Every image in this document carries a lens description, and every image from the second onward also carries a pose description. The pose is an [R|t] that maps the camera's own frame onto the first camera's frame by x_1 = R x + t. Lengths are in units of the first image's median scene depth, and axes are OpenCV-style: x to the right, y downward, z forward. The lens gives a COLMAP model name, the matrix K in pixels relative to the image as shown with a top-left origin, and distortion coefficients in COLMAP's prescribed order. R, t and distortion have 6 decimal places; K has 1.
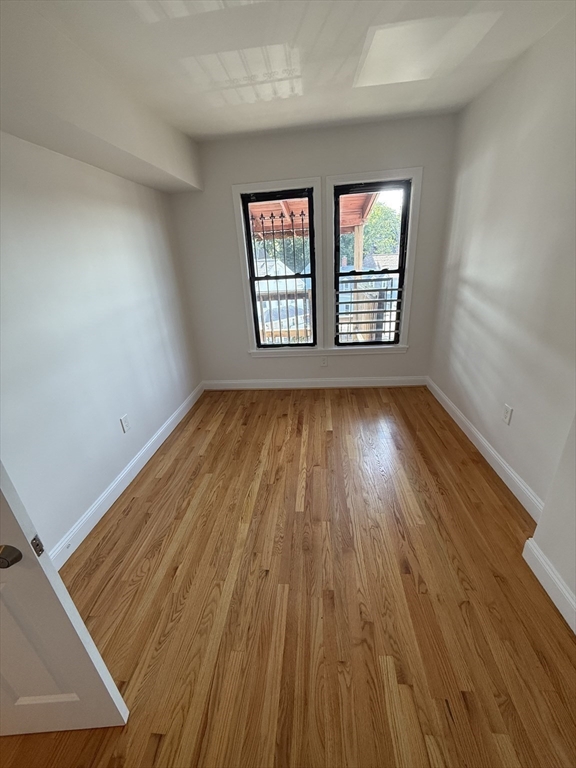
lens RADIAL K [[309.9, 0, 289.2], [0, 309.9, 383.2], [0, 0, 1]] dist [0.000366, 0.000021]
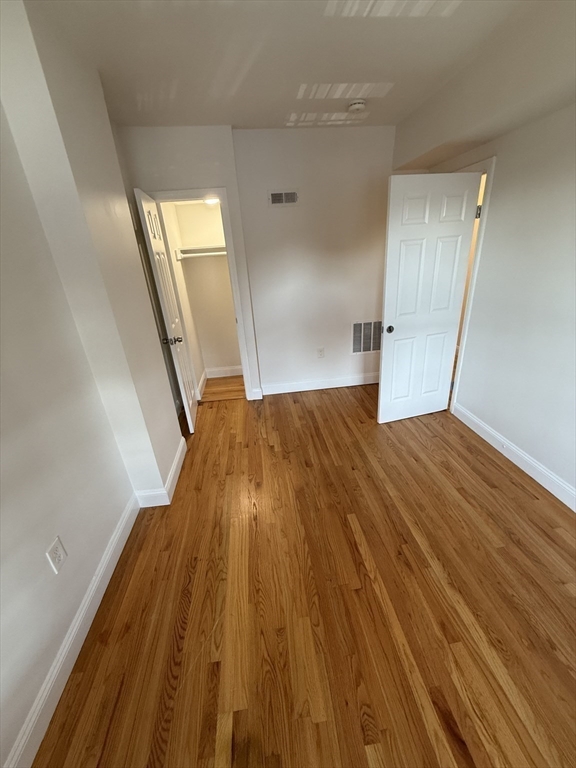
lens RADIAL K [[309.9, 0, 288.9], [0, 309.9, 382.8], [0, 0, 1]] dist [0.000366, 0.000021]
pose [[-0.970627, 0.197181, -0.137852, 0.285889], [0.037223, 0.689151, 0.723661, -0.608923], [0.237693, 0.697273, -0.676249, 1.376025]]
